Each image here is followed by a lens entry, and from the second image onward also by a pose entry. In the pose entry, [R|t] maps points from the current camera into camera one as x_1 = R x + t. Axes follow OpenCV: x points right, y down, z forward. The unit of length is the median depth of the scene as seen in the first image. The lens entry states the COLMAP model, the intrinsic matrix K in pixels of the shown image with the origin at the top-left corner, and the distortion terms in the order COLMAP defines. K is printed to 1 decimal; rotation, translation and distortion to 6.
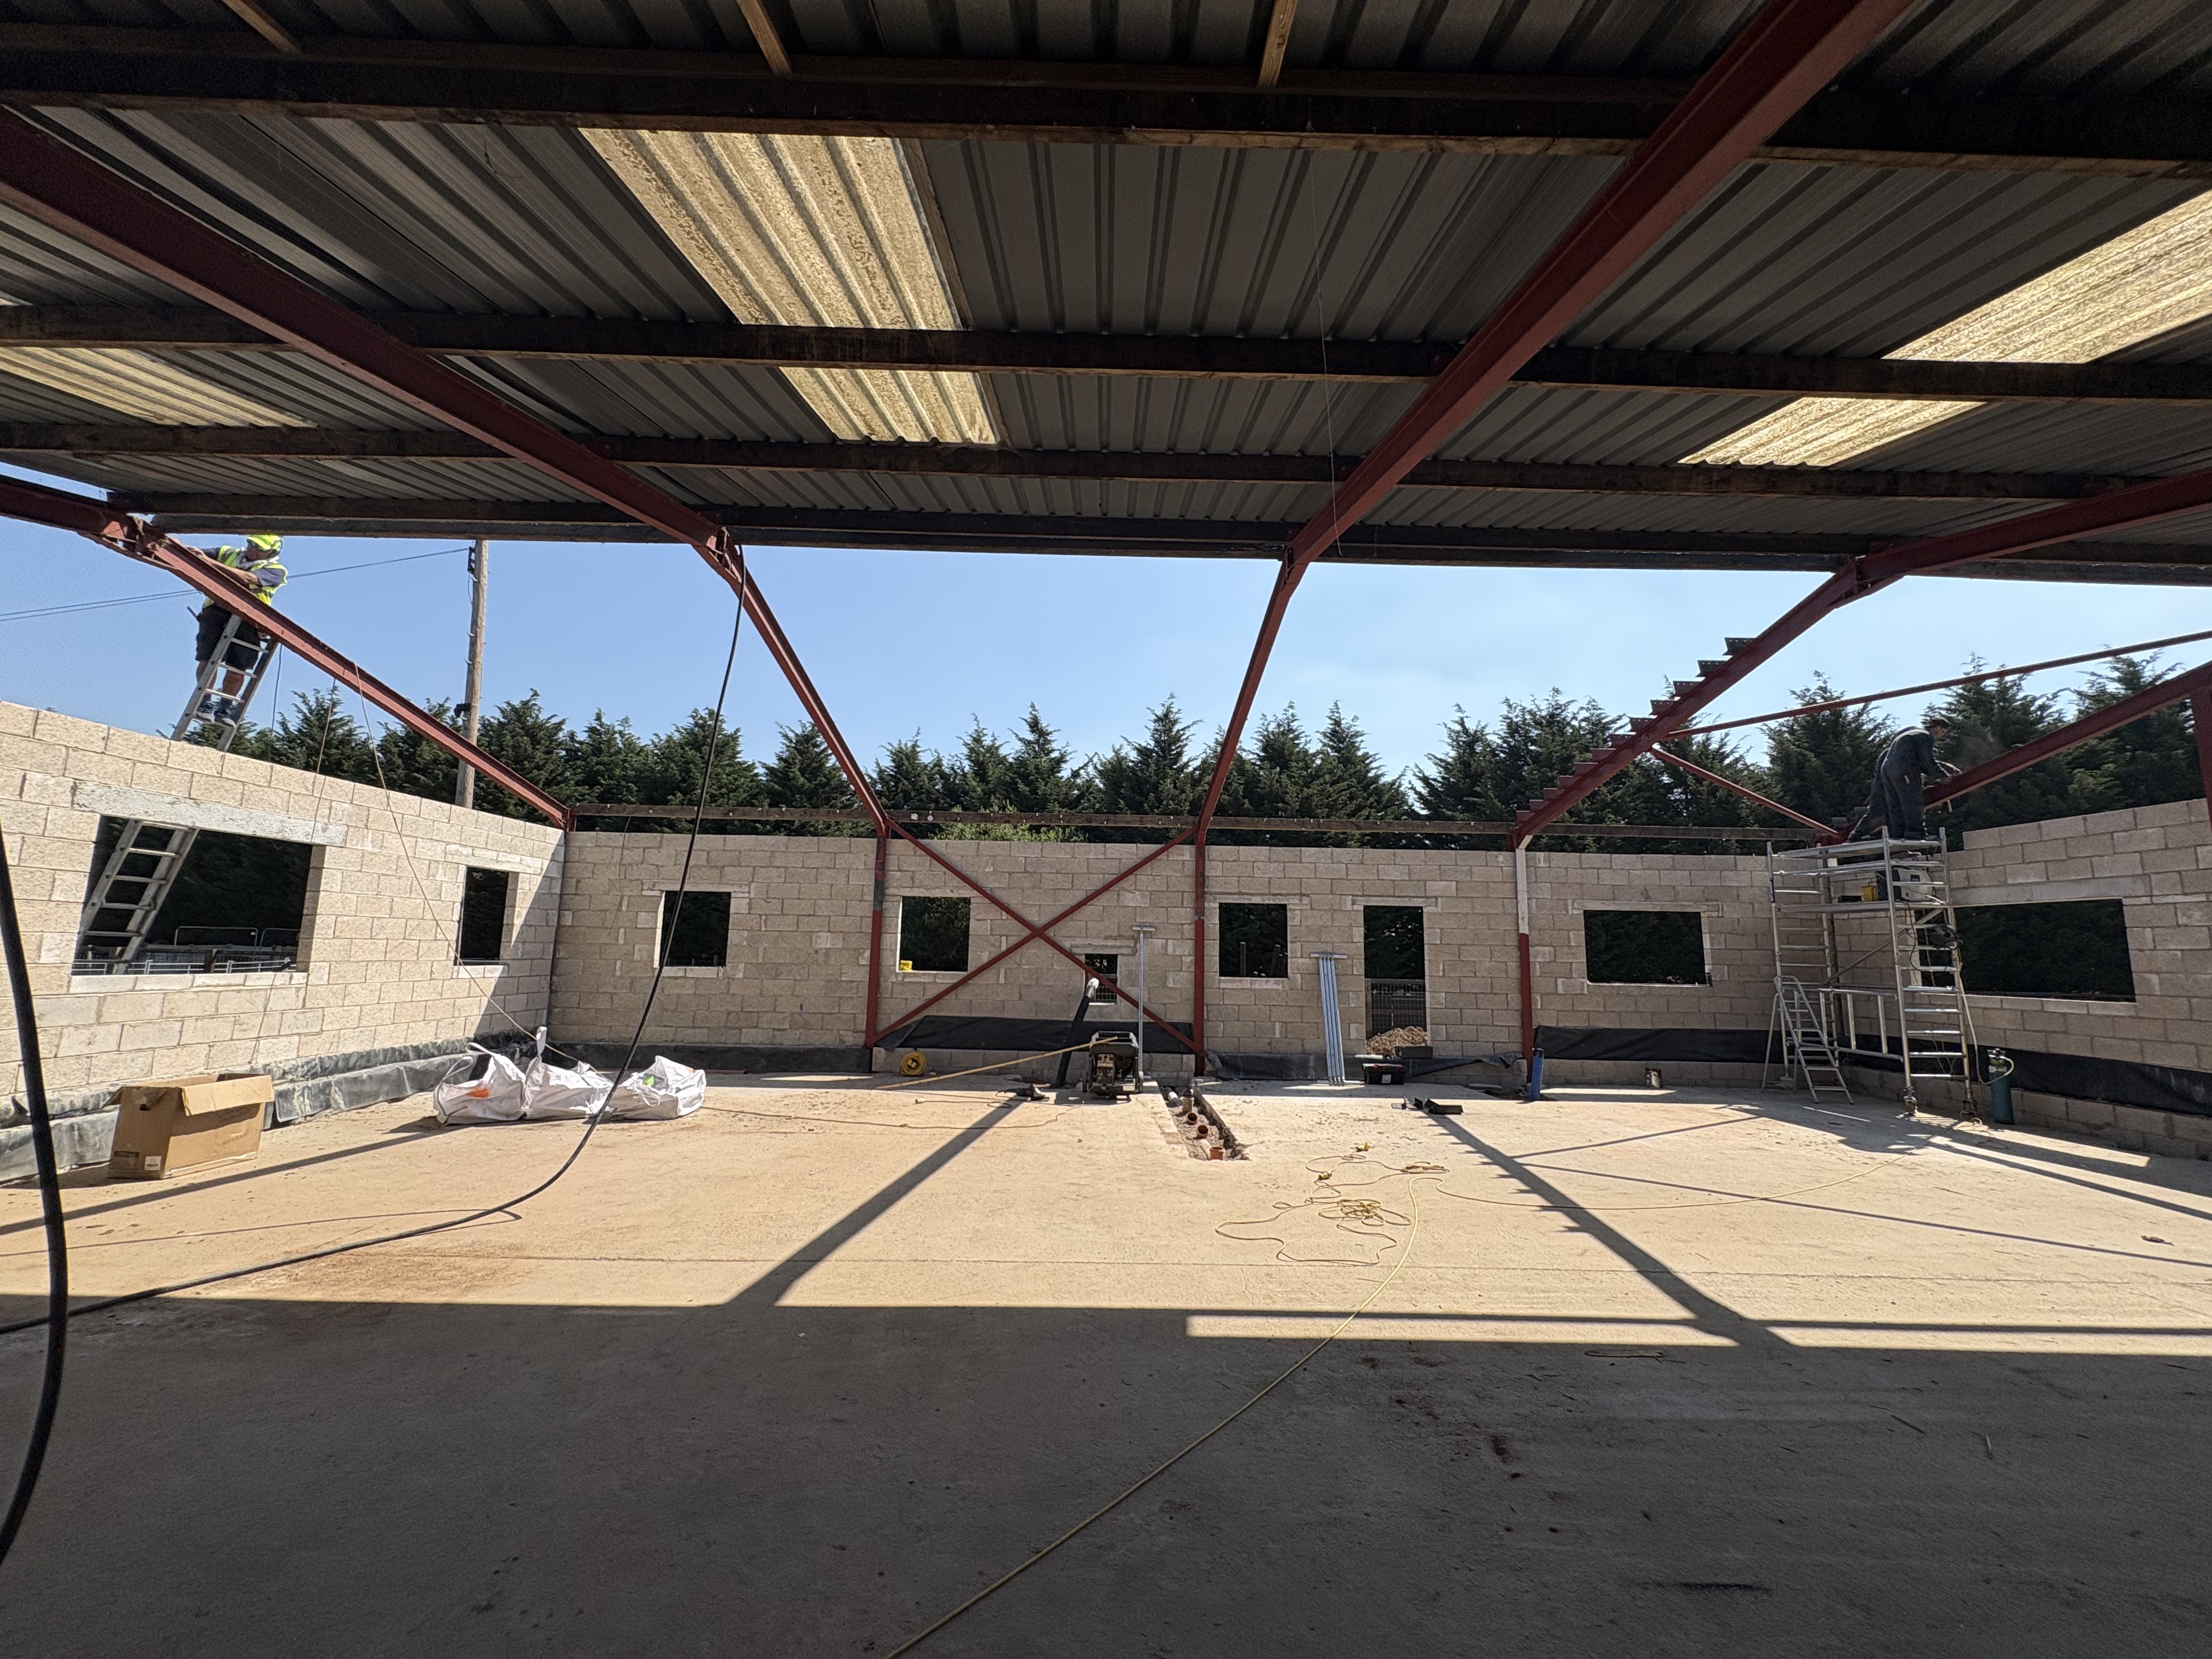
lens RADIAL K [[882.2, 0, 1108.5], [0, 882.2, 830.4], [0, 0, 1]] dist [0.000029, 0.000220]
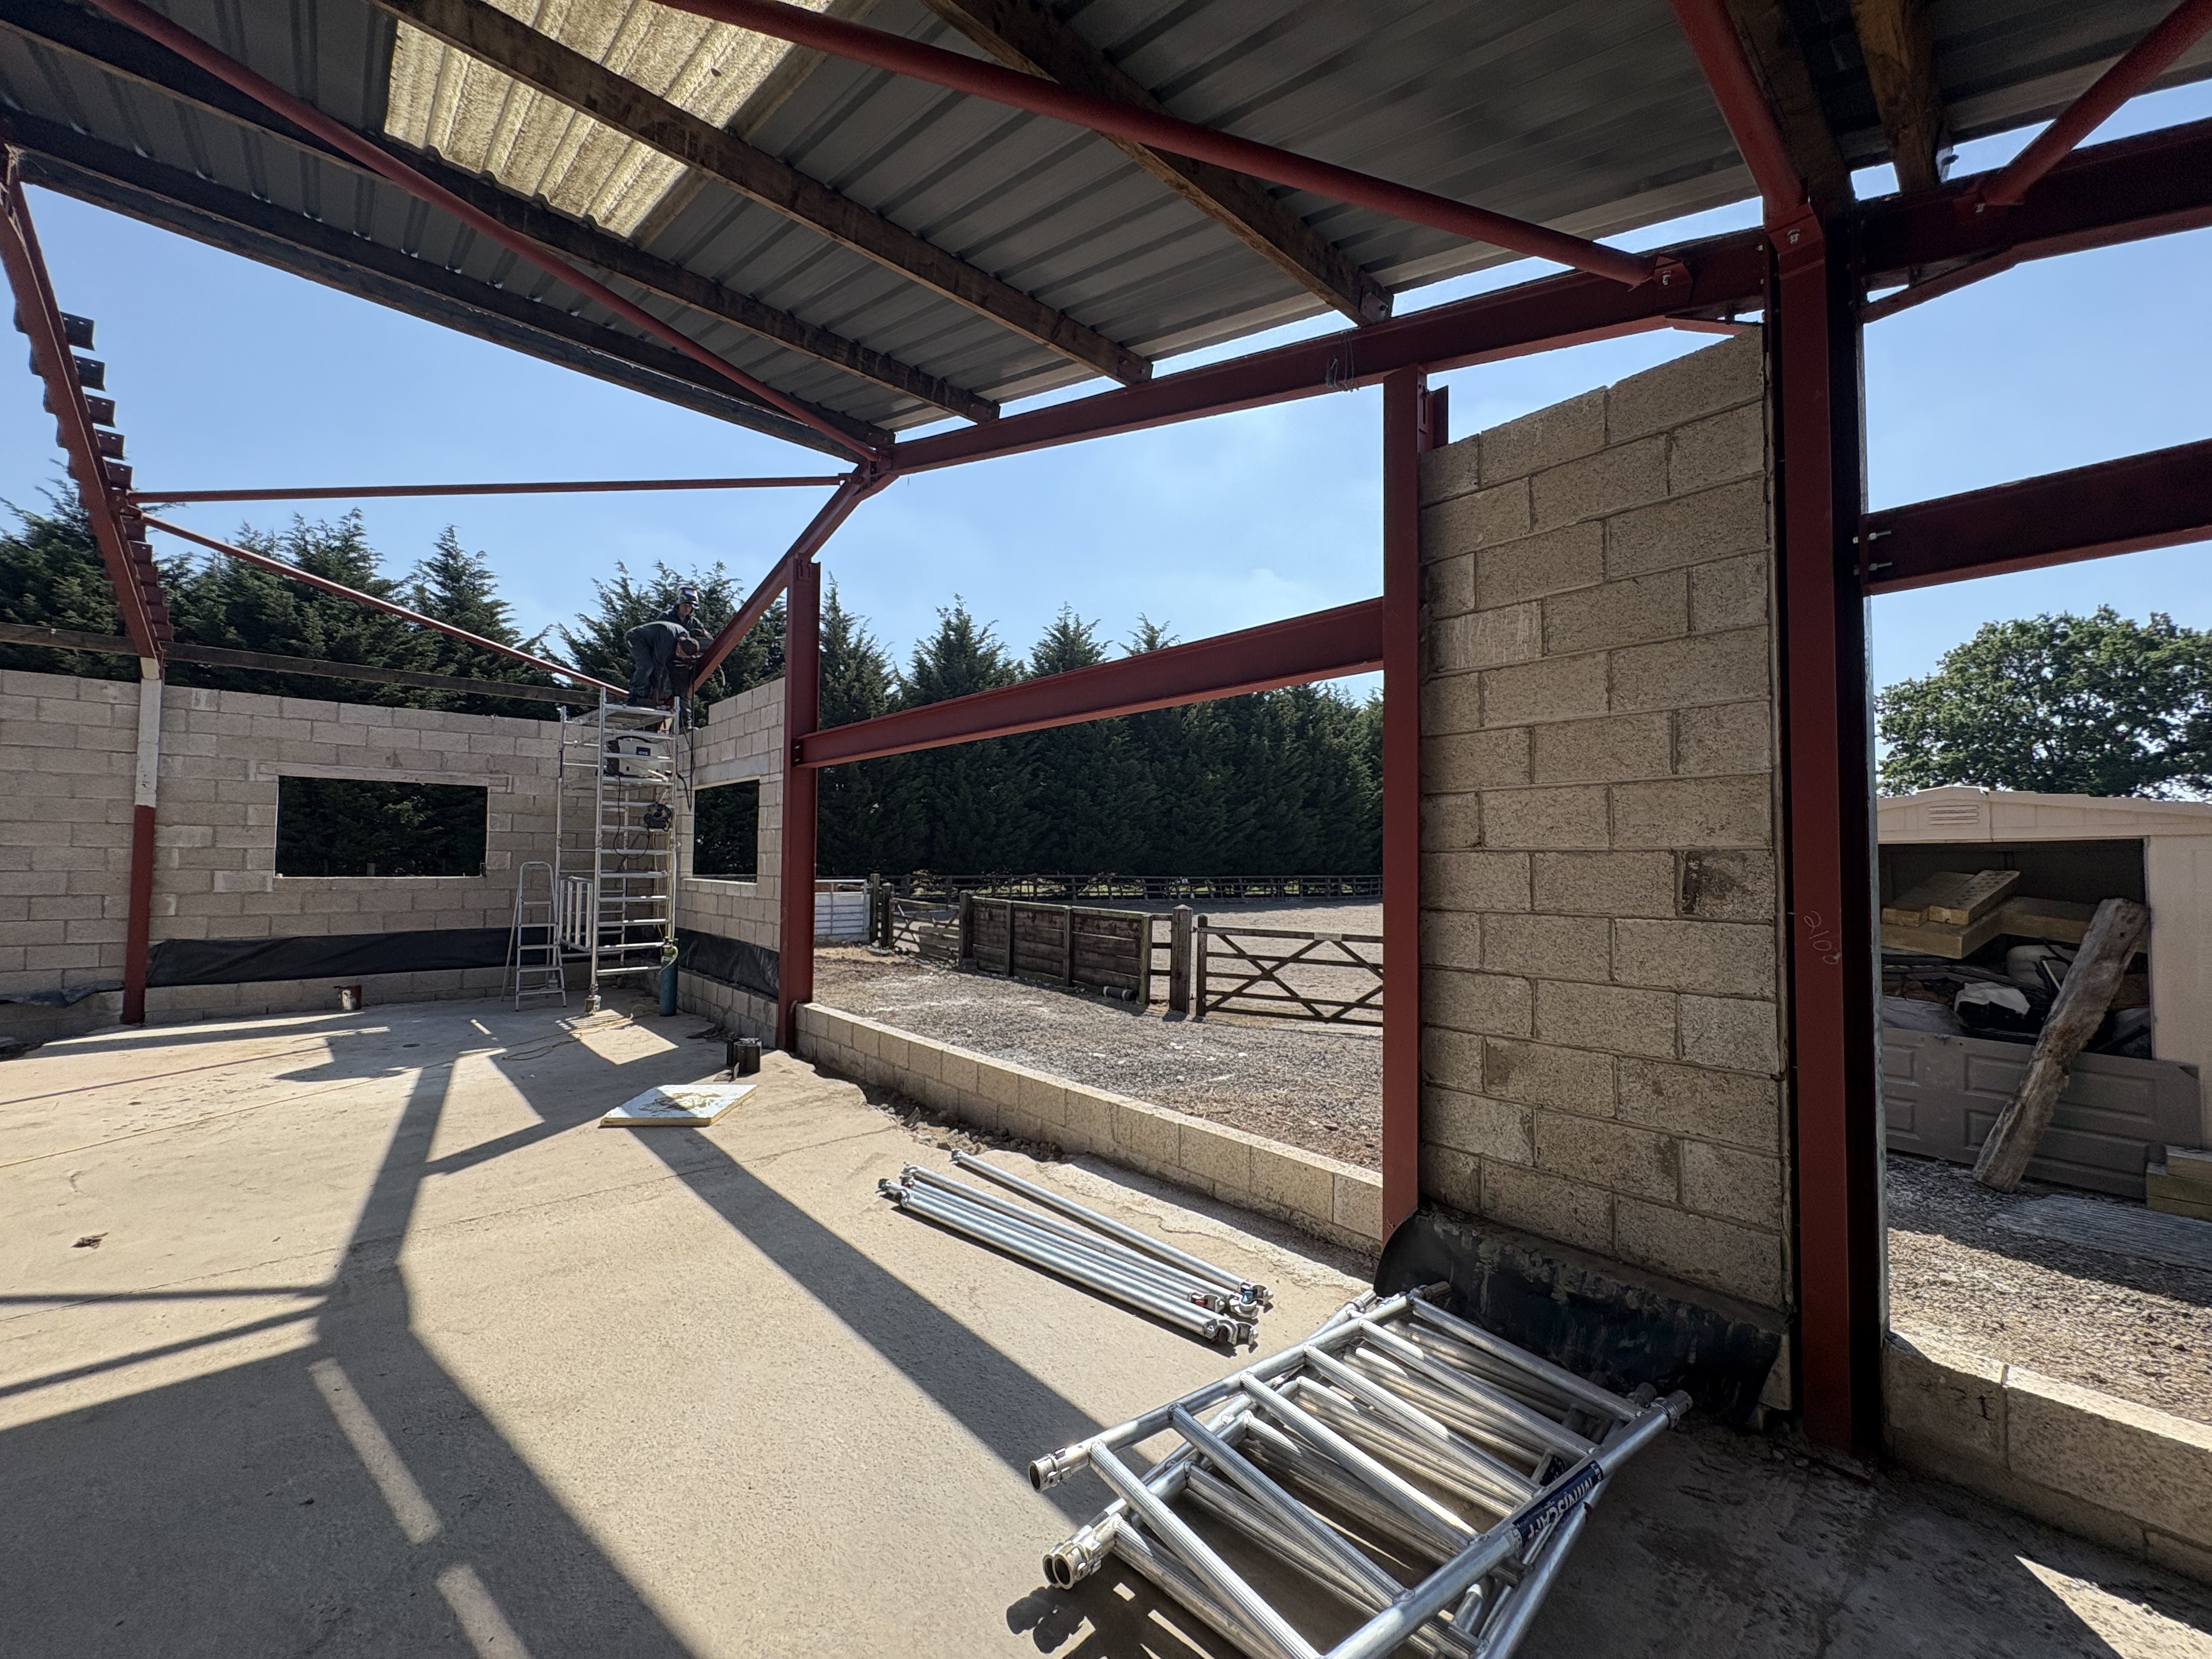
lens RADIAL K [[882.2, 0, 1108.5], [0, 882.2, 830.4], [0, 0, 1]] dist [0.000029, 0.000220]
pose [[0.751754, 0.010736, 0.659356, 0.574705], [-0.087086, 0.992727, 0.083126, 0.015681], [-0.653668, -0.119911, 0.747221, 0.017713]]
